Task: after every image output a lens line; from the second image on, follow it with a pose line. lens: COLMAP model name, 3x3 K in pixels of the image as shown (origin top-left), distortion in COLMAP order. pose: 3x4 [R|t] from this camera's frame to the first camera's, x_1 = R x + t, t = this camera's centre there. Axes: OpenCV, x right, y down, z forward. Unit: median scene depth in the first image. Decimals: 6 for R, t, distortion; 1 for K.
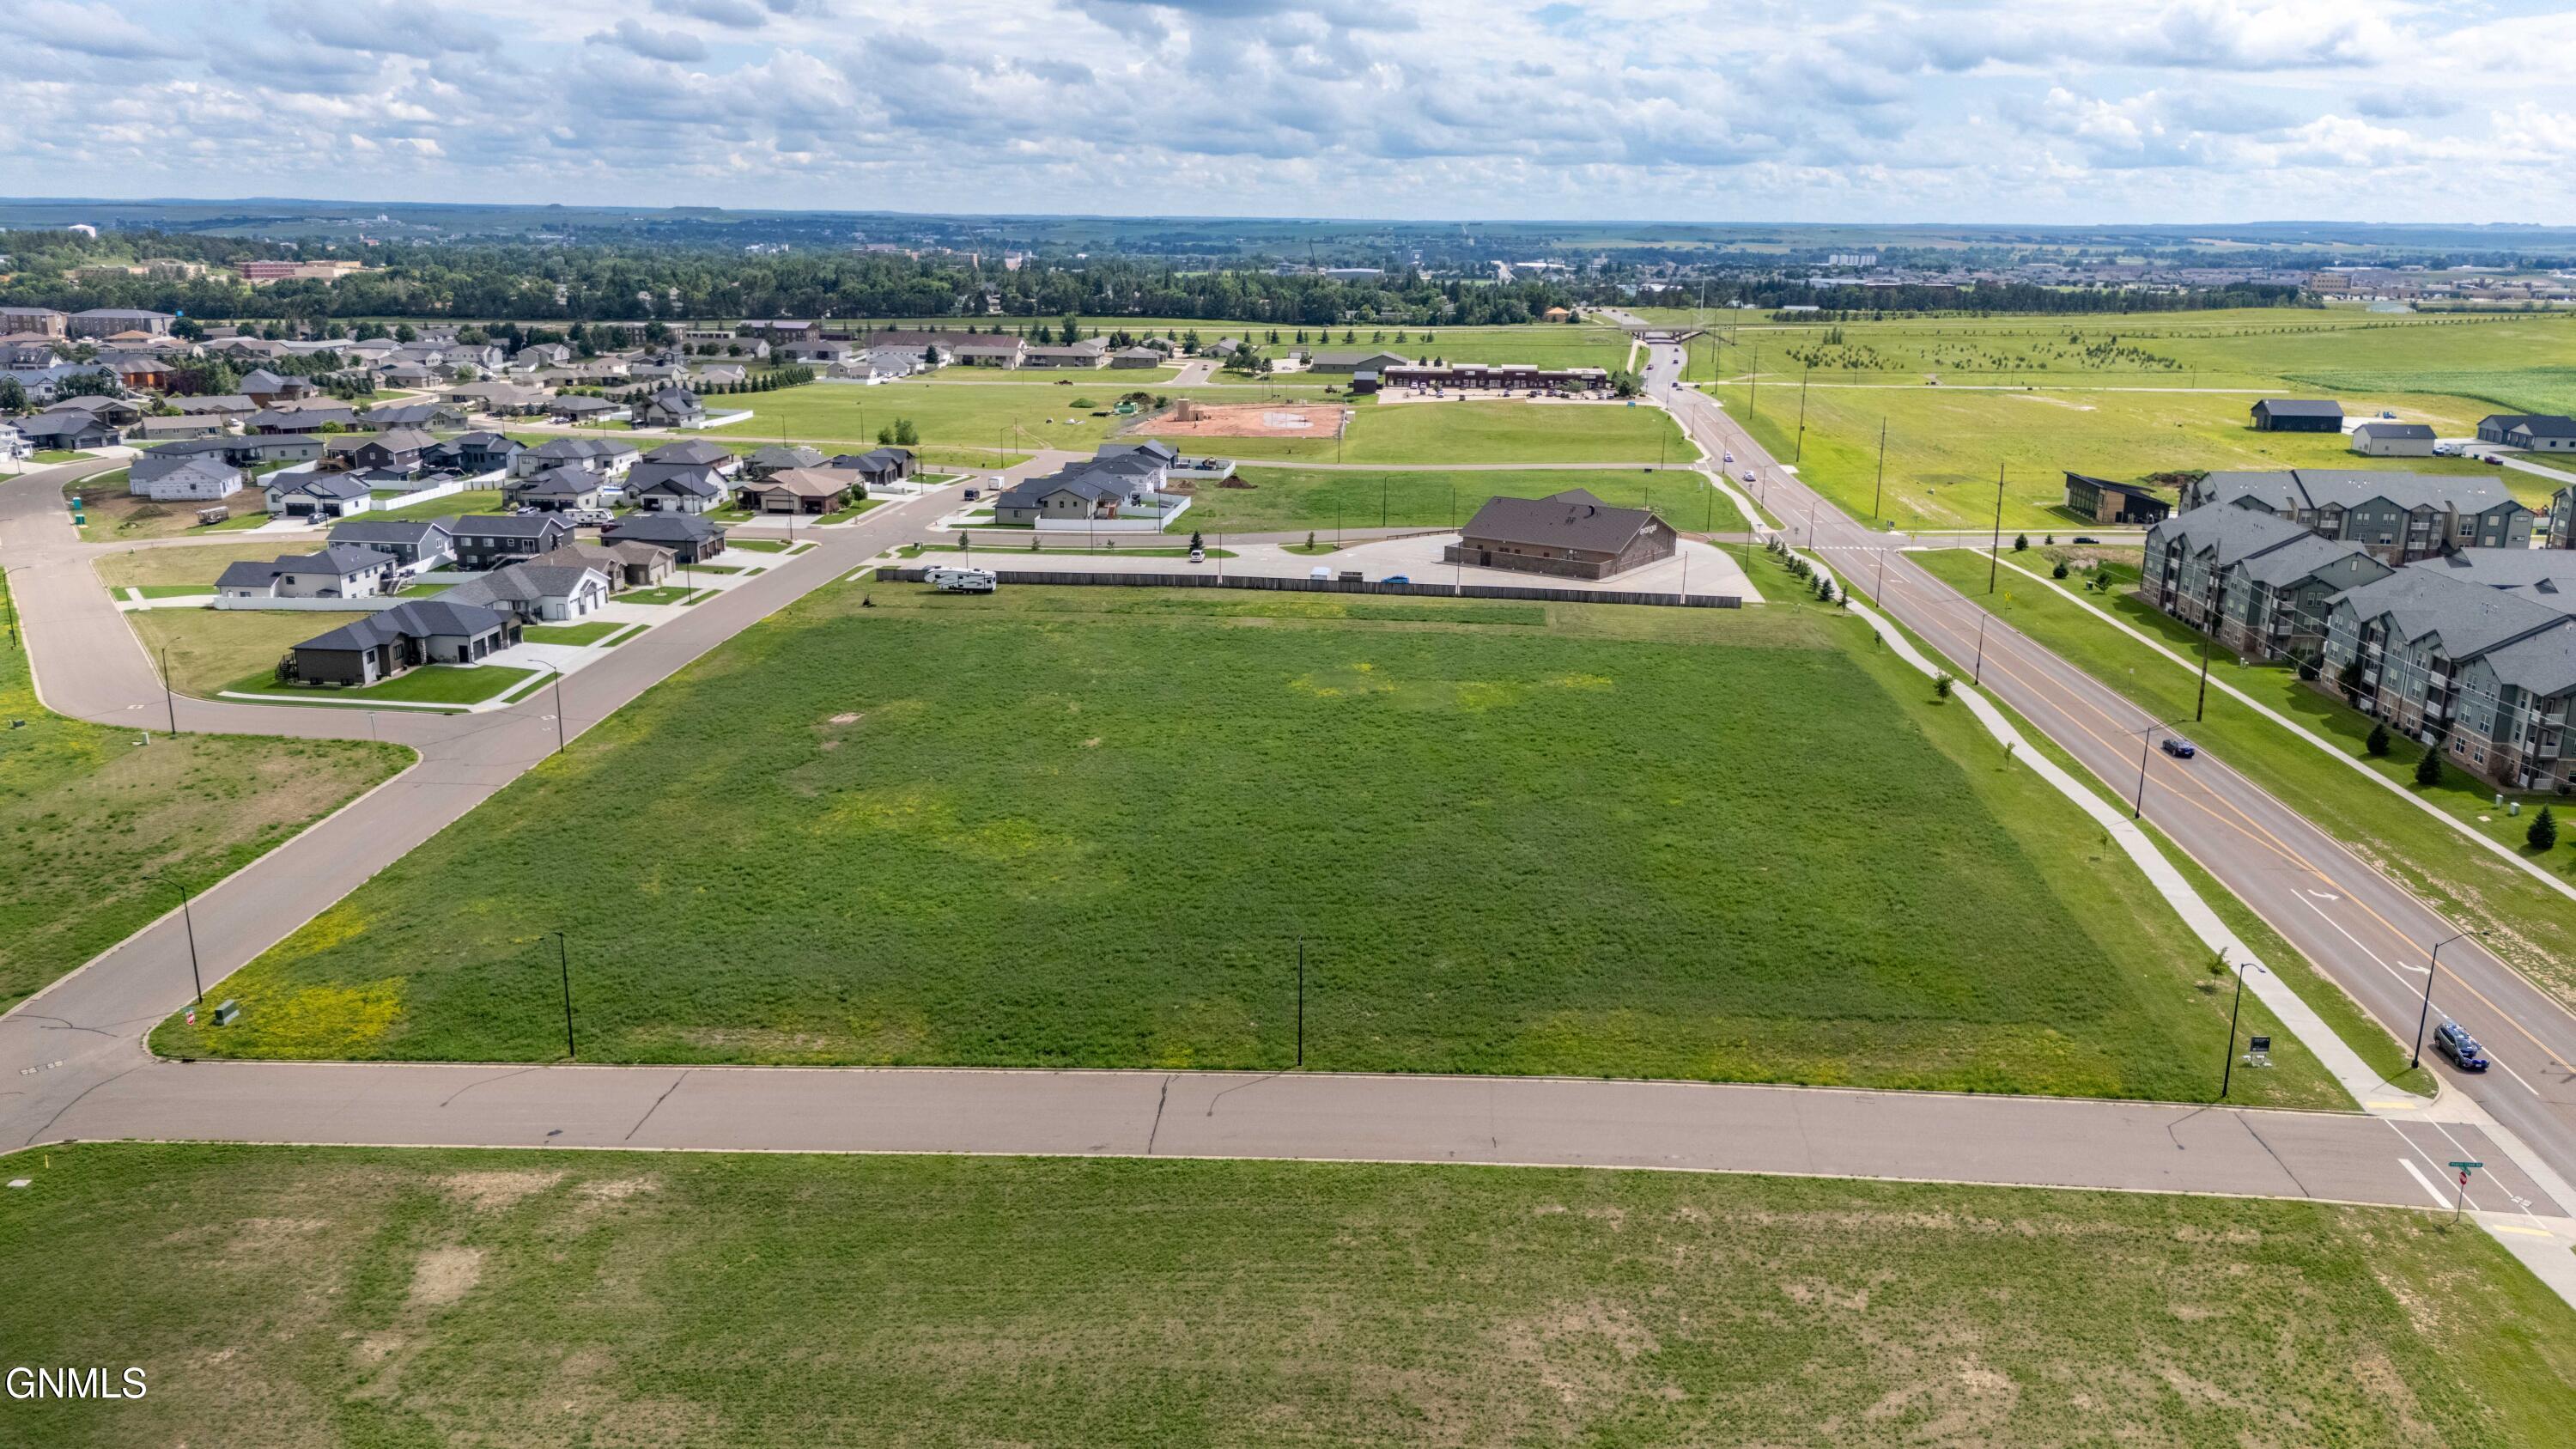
lens RADIAL K [[1881.2, 0, 1282.5], [0, 1881.2, 707.2], [0, 0, 1]] dist [0.071365, -0.076888]
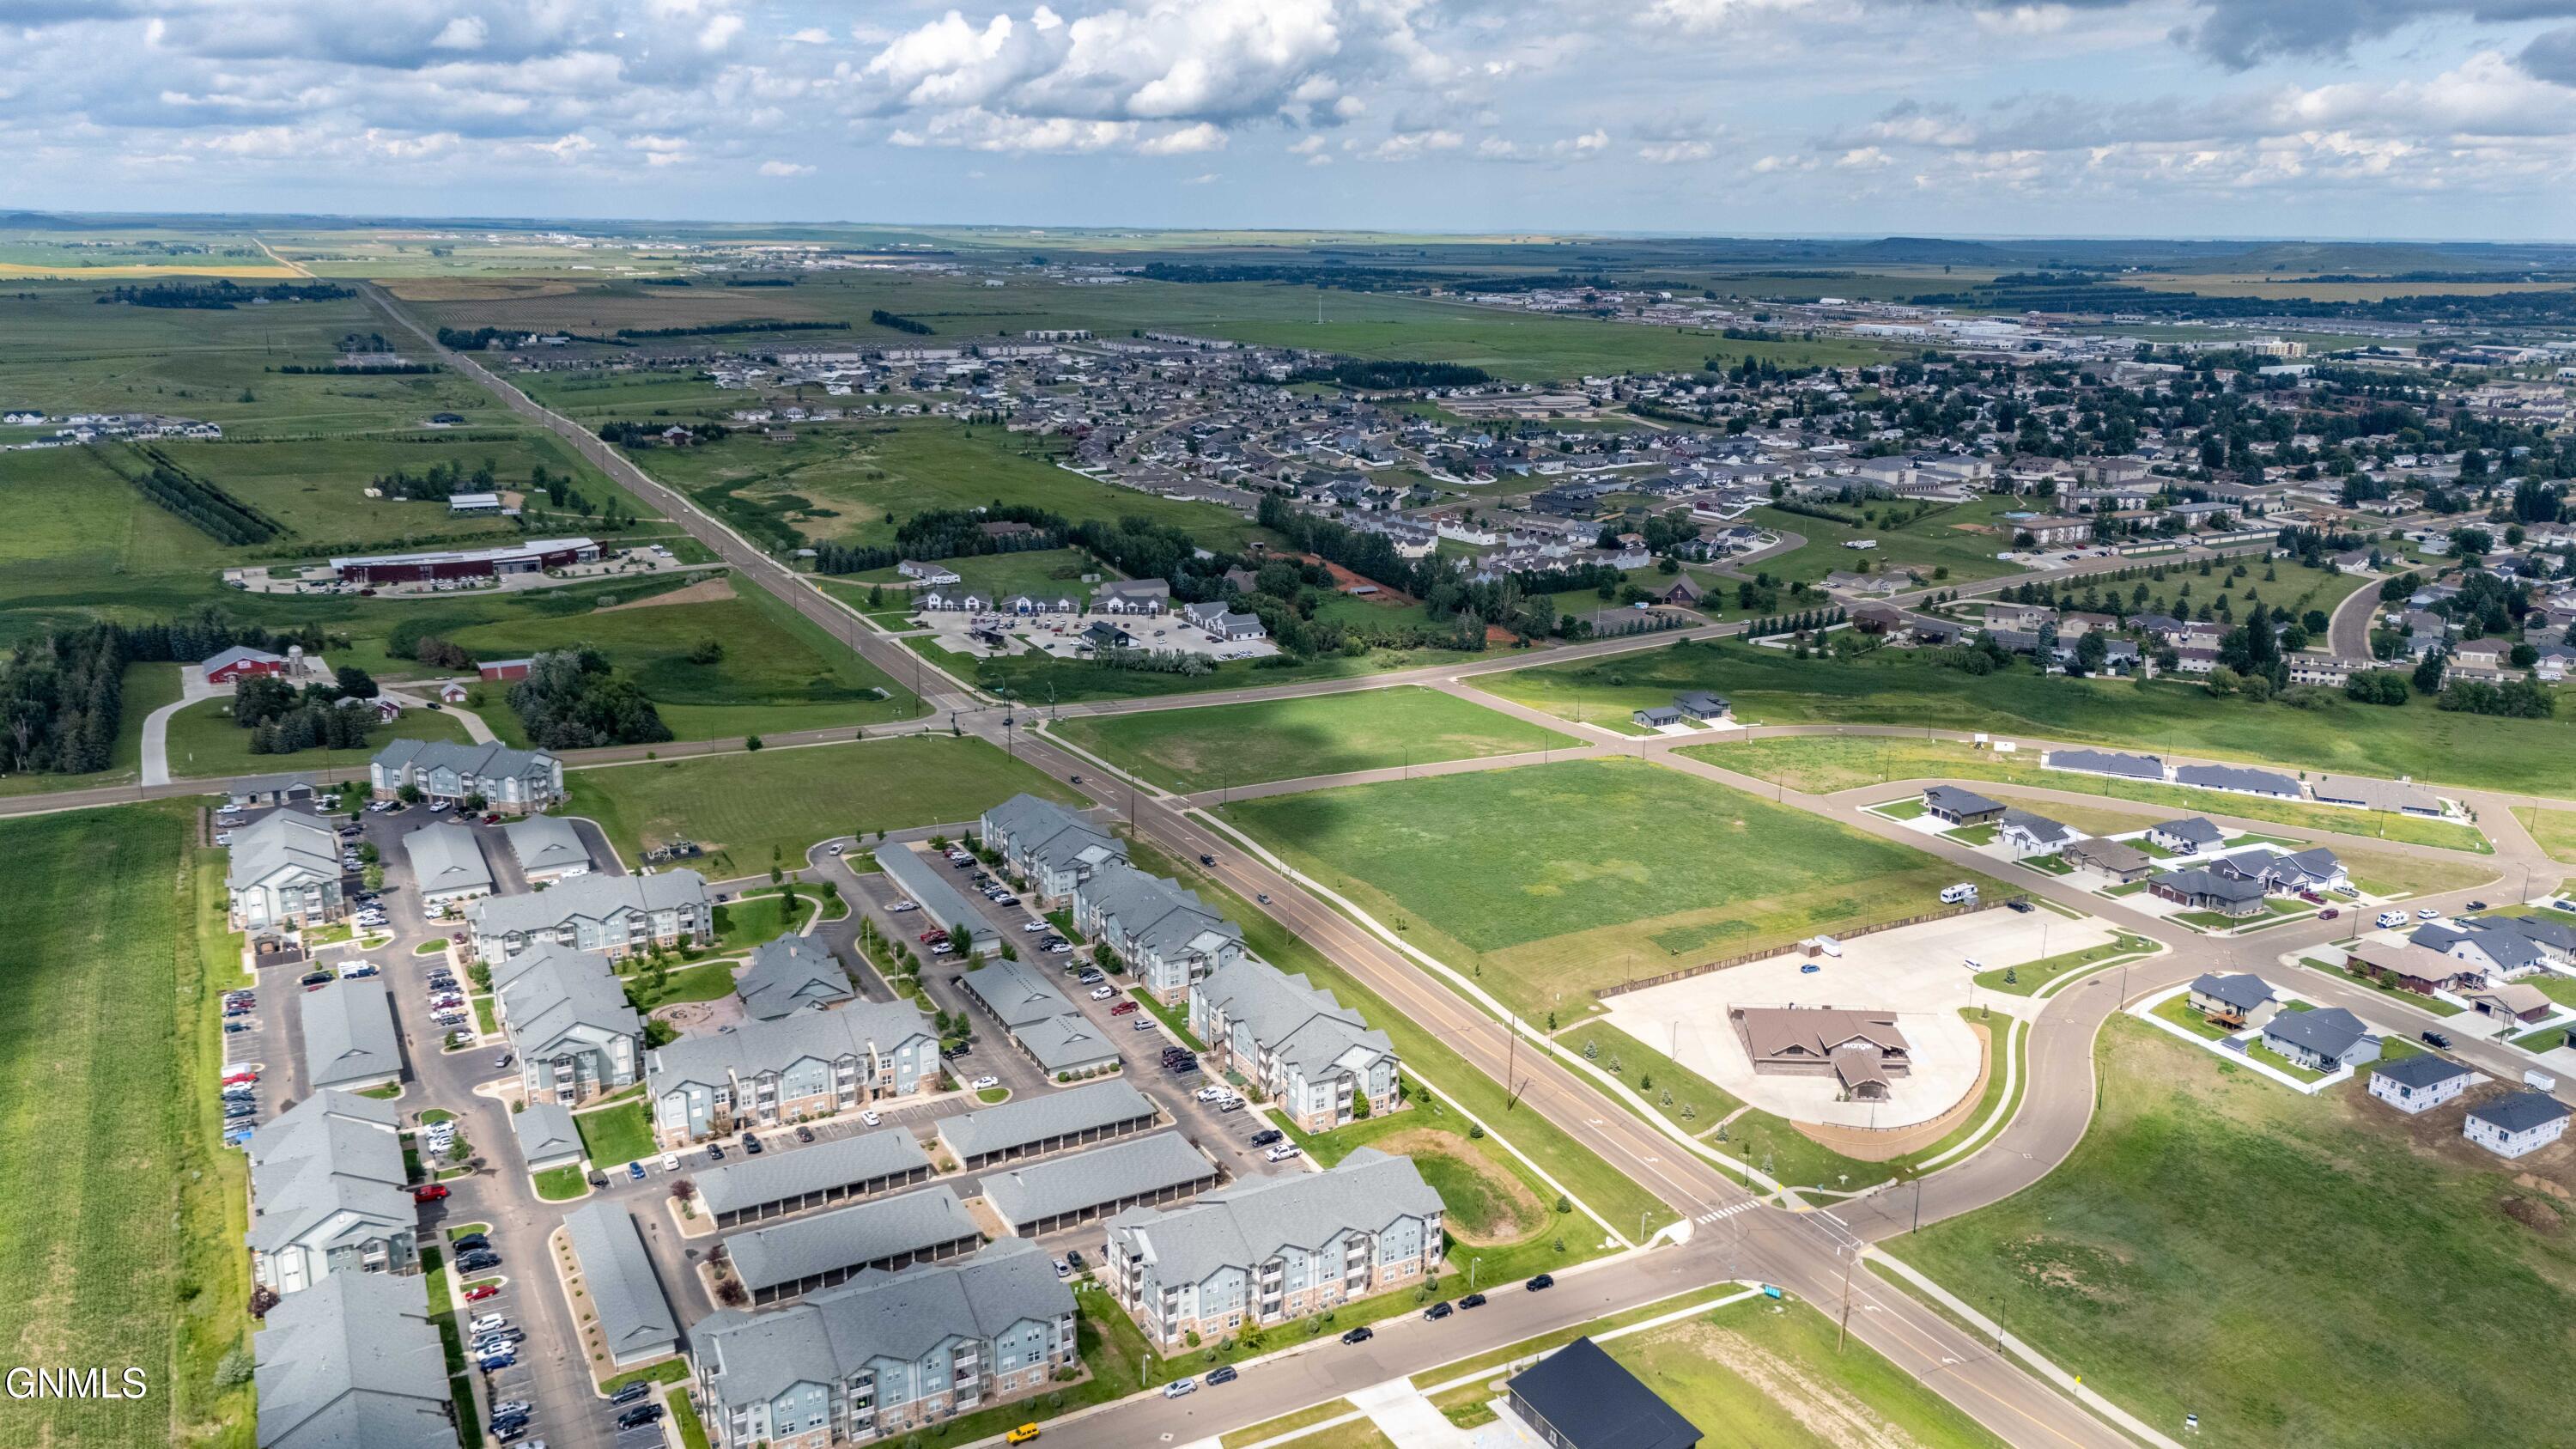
lens RADIAL K [[1881.2, 0, 1282.5], [0, 1881.2, 707.2], [0, 0, 1]] dist [0.071365, -0.076888]
pose [[-0.837803, 0.113344, -0.534078, 1.615290], [-0.157062, 0.886829, 0.434587, -1.140741], [0.522894, 0.447982, -0.725186, 2.490017]]
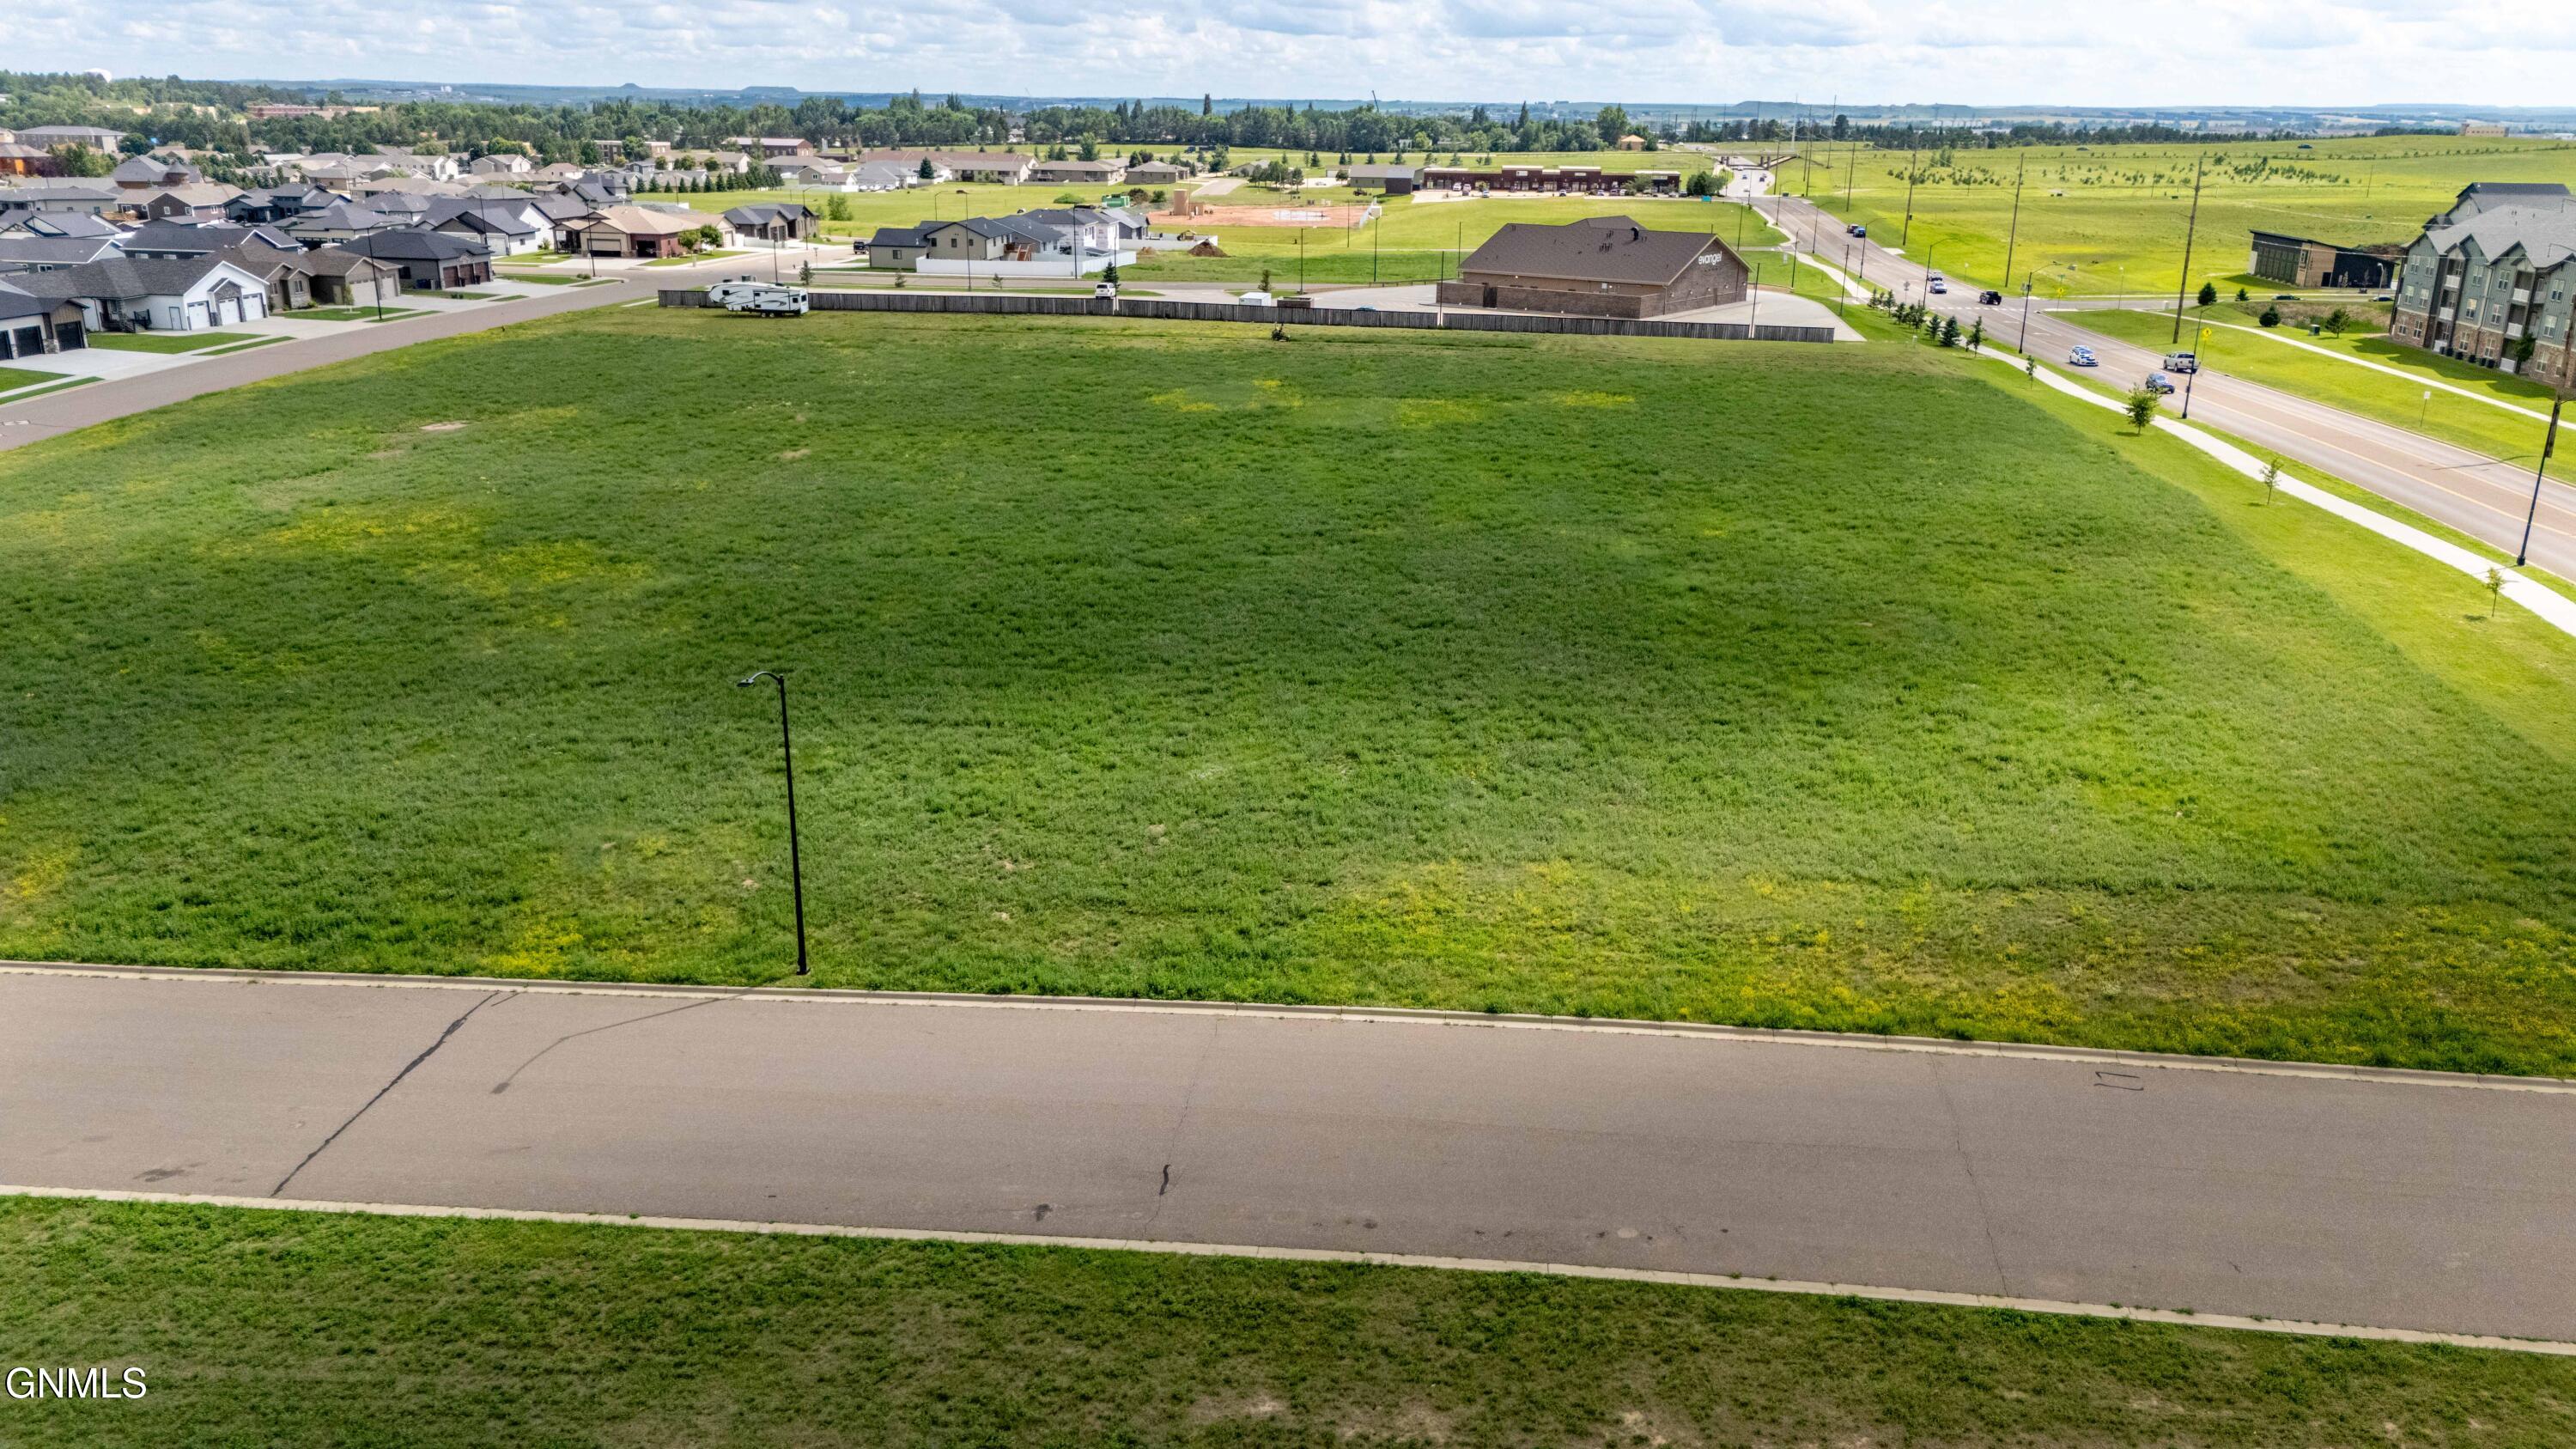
lens RADIAL K [[1876.6, 0, 1288.0], [0, 1876.6, 724.5], [0, 0, 1]] dist [0.035389, -0.004085]
pose [[0.999196, 0.013410, -0.037772, 0.088065], [-0.010953, 0.997856, 0.064524, 0.065445], [0.038556, -0.064059, 0.997201, 0.363784]]
